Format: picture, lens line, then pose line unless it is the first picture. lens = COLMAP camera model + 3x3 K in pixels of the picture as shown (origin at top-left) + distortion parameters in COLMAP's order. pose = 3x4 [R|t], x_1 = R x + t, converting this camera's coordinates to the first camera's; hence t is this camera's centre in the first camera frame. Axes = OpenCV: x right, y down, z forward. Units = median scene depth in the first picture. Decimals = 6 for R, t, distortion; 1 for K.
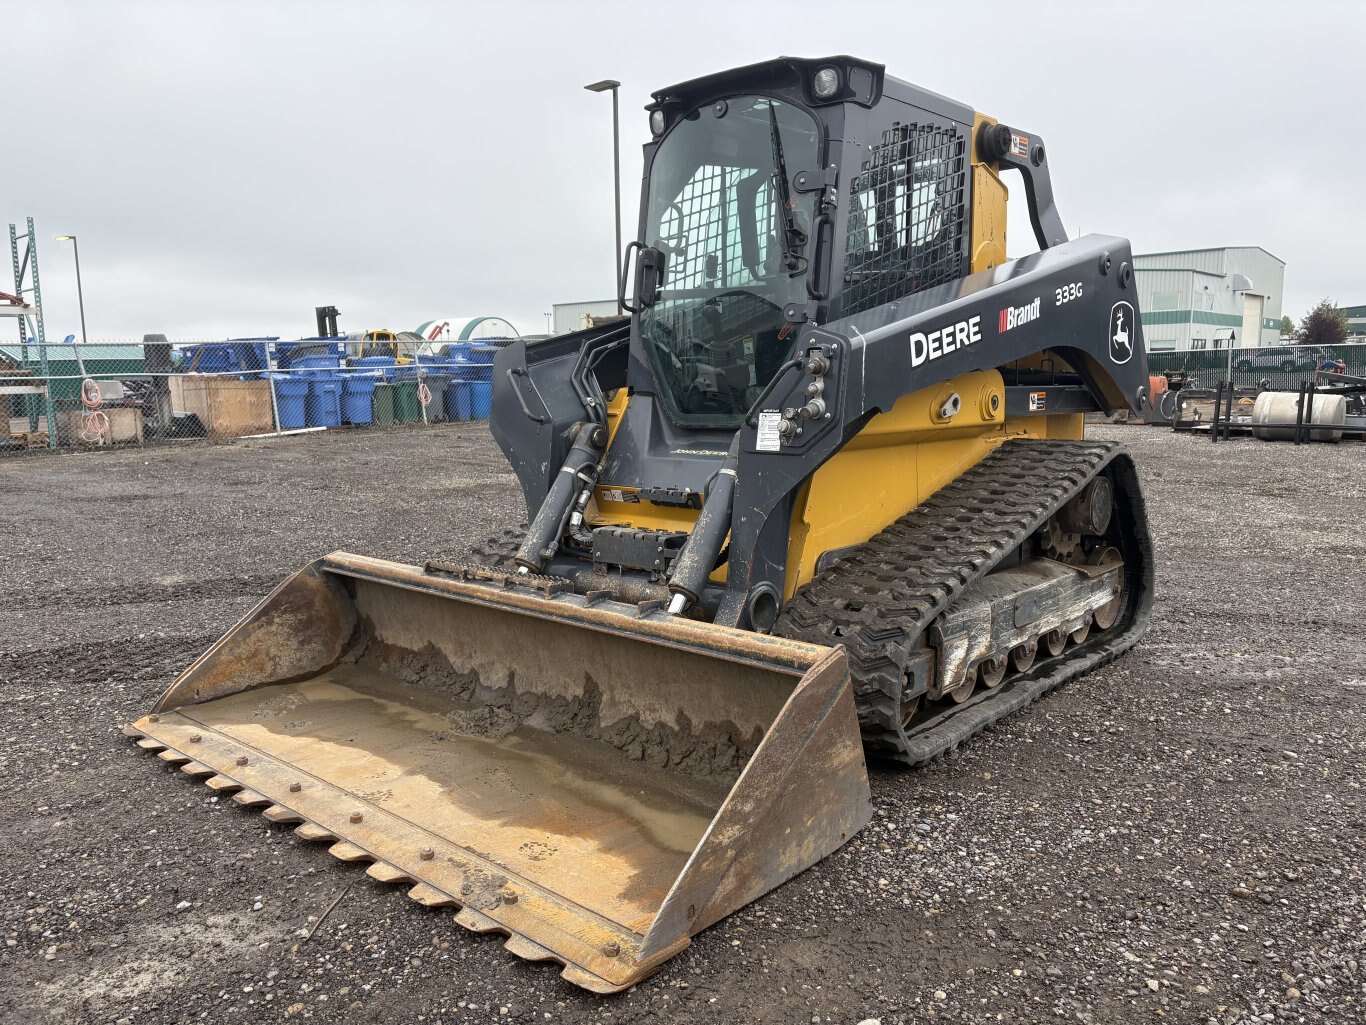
lens RADIAL K [[1035.5, 0, 691.1], [0, 1035.5, 510.5], [0, 0, 1]] dist [0.050448, -0.057247]
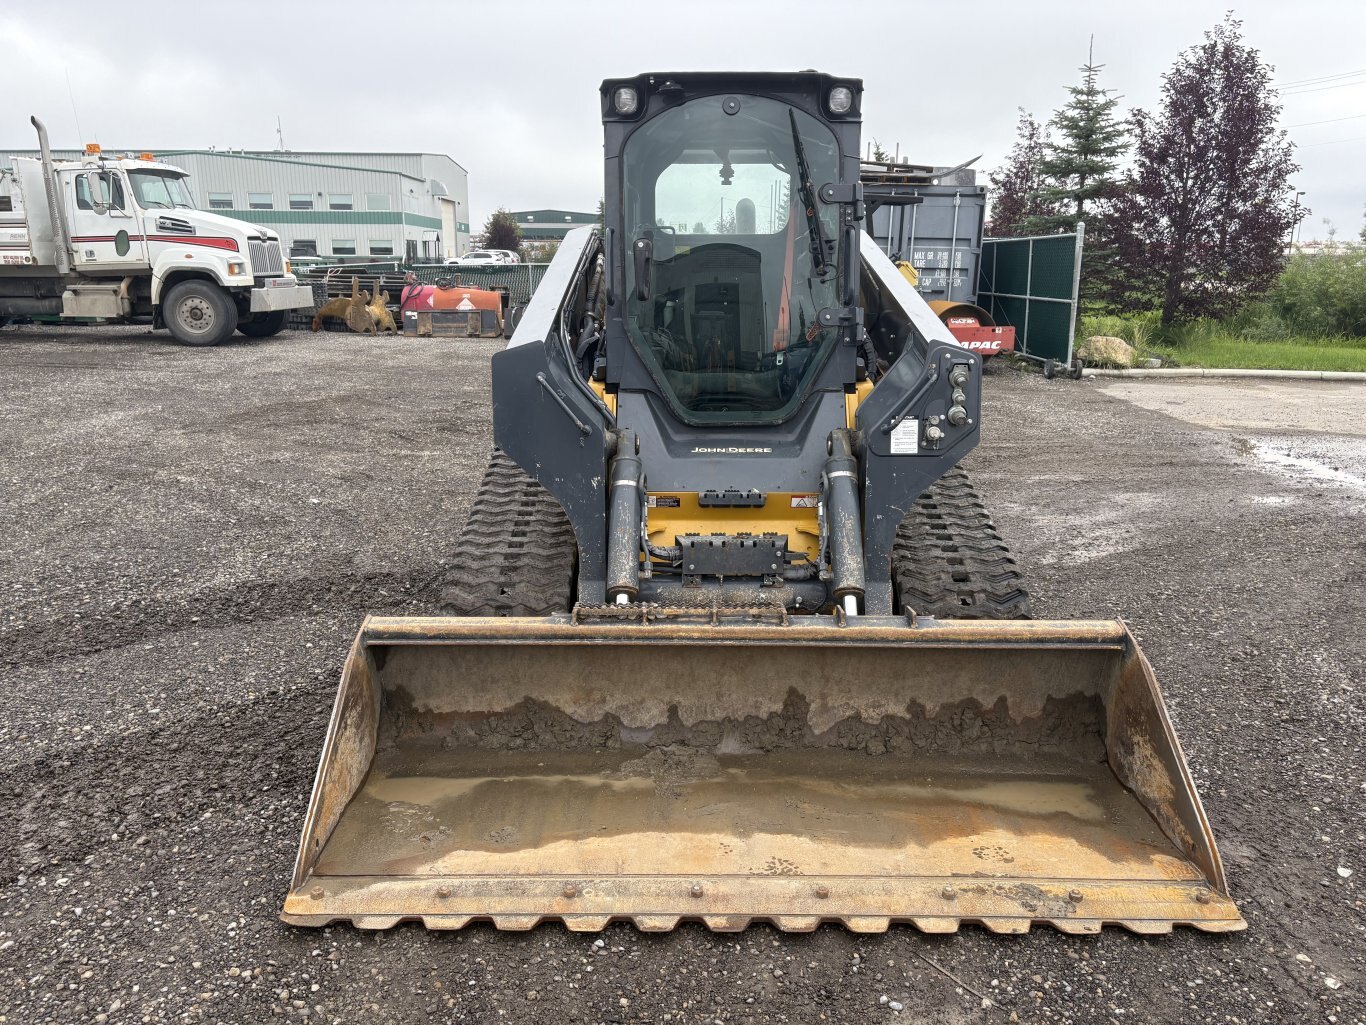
lens RADIAL K [[1035.5, 0, 677.4], [0, 1035.5, 505.0], [0, 0, 1]] dist [0.050448, -0.057247]
pose [[0.747834, -0.133735, 0.650276, -0.769270], [0.071312, 0.990015, 0.121594, -0.143426], [-0.660044, -0.044560, 0.749904, 0.294086]]
